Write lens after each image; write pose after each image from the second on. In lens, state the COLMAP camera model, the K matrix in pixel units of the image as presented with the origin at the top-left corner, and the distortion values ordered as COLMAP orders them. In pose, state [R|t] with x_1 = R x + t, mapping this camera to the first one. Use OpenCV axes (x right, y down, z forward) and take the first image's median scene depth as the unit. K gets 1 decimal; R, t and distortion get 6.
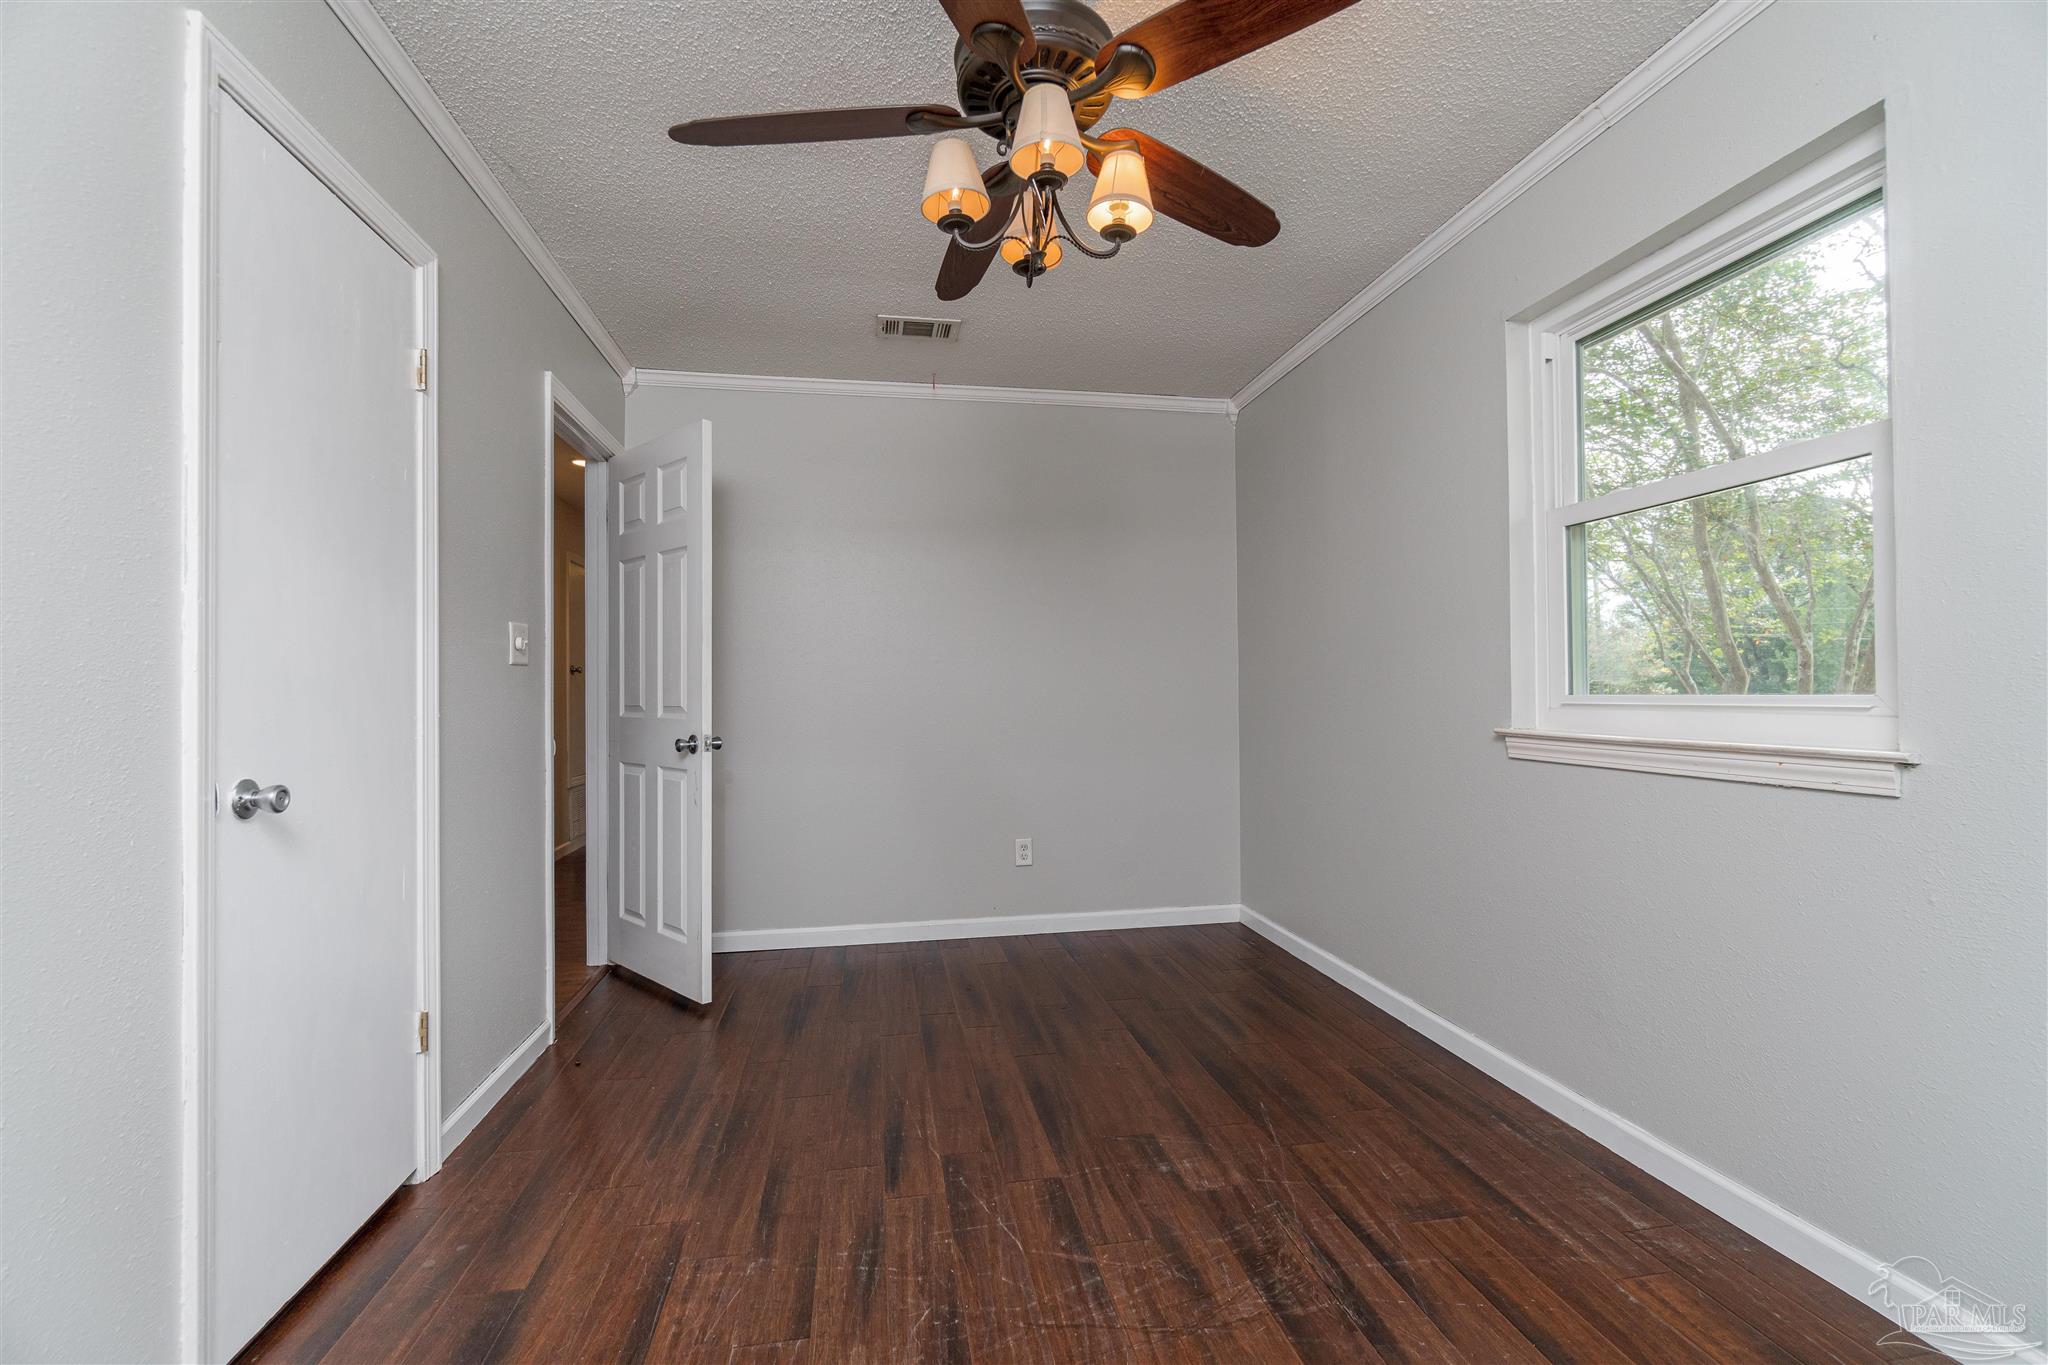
lens RADIAL K [[900.3, 0, 1024.9], [0, 900.3, 685.4], [0, 0, 1]] dist [-0.002043, -0.000166]
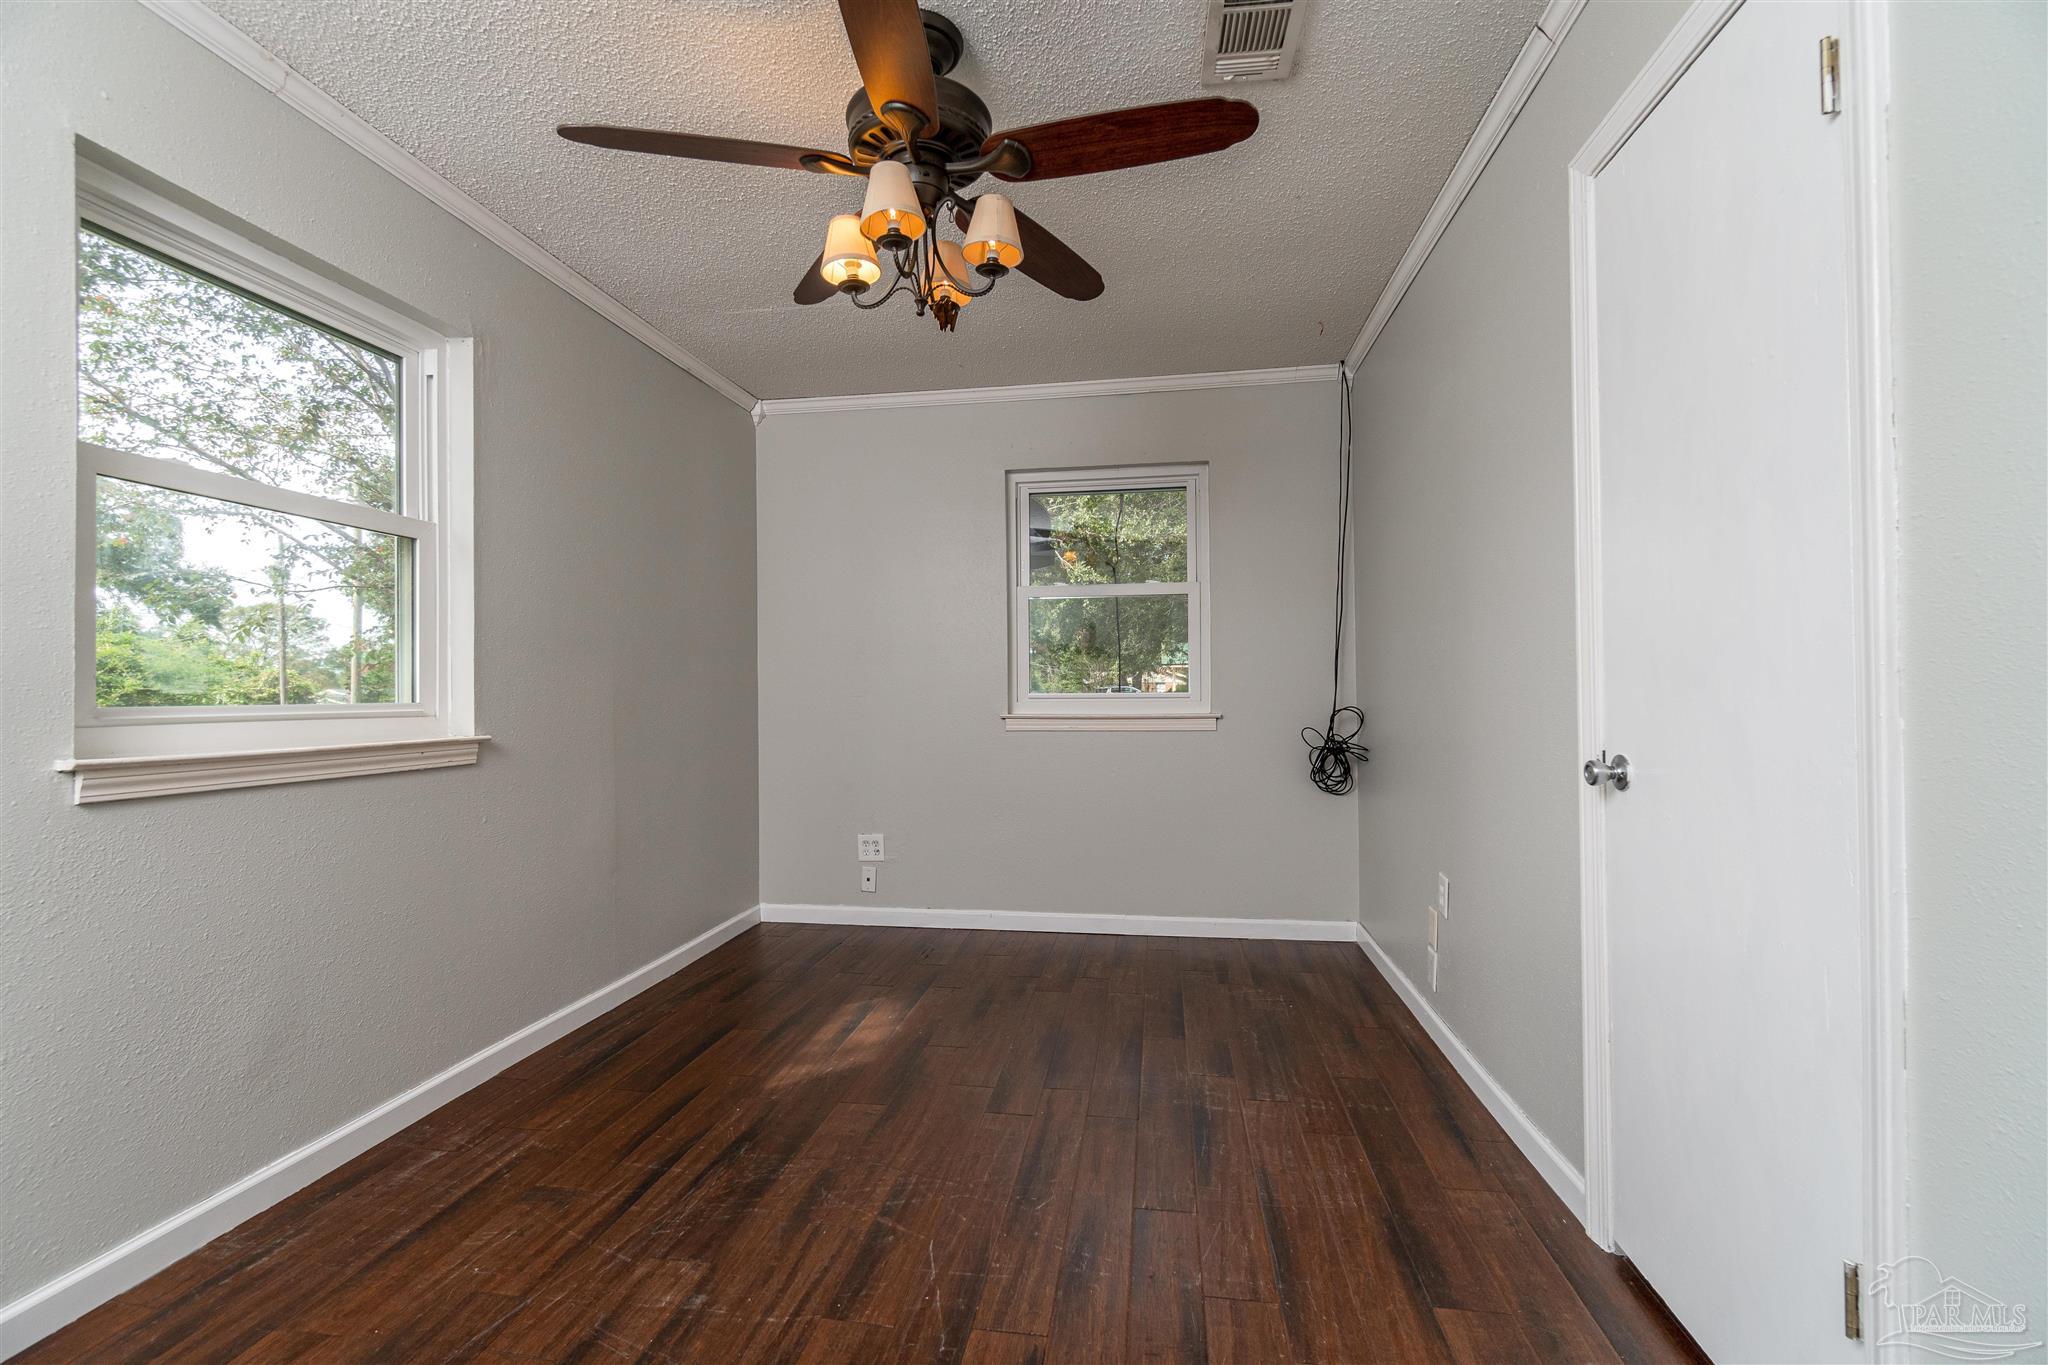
lens RADIAL K [[900.3, 0, 1023.3], [0, 900.3, 688.7], [0, 0, 1]] dist [-0.002043, -0.000166]
pose [[-0.947450, 0.017195, 0.319440, -0.417296], [0.013978, 0.999826, -0.012360, 0.019613], [-0.319597, -0.007246, -0.947526, 1.852465]]
